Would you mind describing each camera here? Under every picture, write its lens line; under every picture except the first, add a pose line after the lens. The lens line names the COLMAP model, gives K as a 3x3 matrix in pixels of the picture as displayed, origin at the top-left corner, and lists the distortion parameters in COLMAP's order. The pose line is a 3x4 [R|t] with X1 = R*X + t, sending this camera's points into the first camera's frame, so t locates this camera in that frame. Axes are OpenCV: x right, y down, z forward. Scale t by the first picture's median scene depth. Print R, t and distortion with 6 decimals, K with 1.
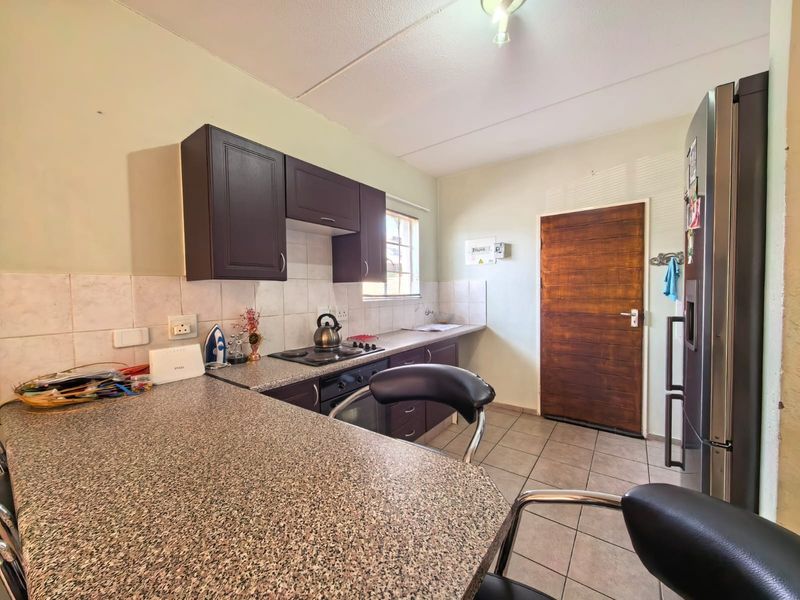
lens RADIAL K [[317.9, 0, 399.8], [0, 317.9, 302.1], [0, 0, 1]] dist [0.010662, 0.000049]
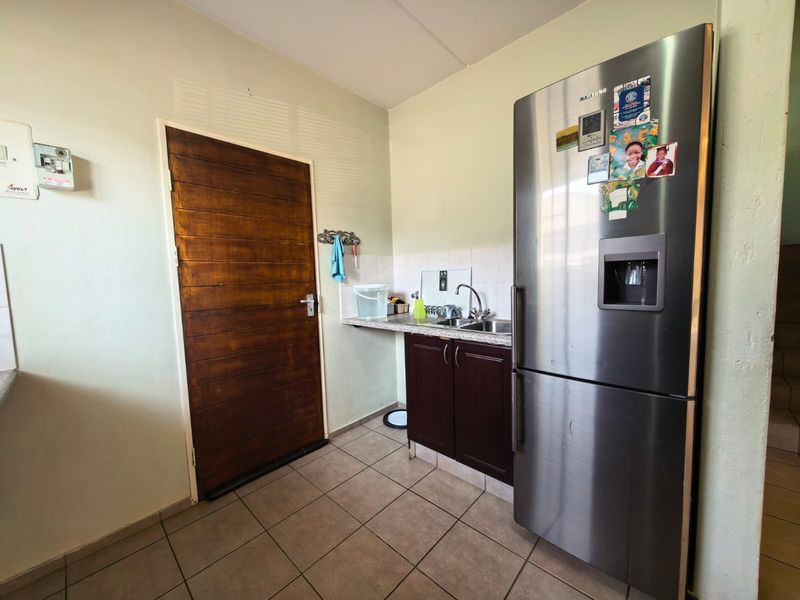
lens RADIAL K [[317.9, 0, 400.0], [0, 317.9, 300.1], [0, 0, 1]] dist [0.010662, 0.000049]
pose [[0.113488, -0.071671, 0.990951, -0.042955], [0.057242, 0.996210, 0.065495, -0.003393], [-0.991889, 0.049291, 0.117160, 0.635963]]
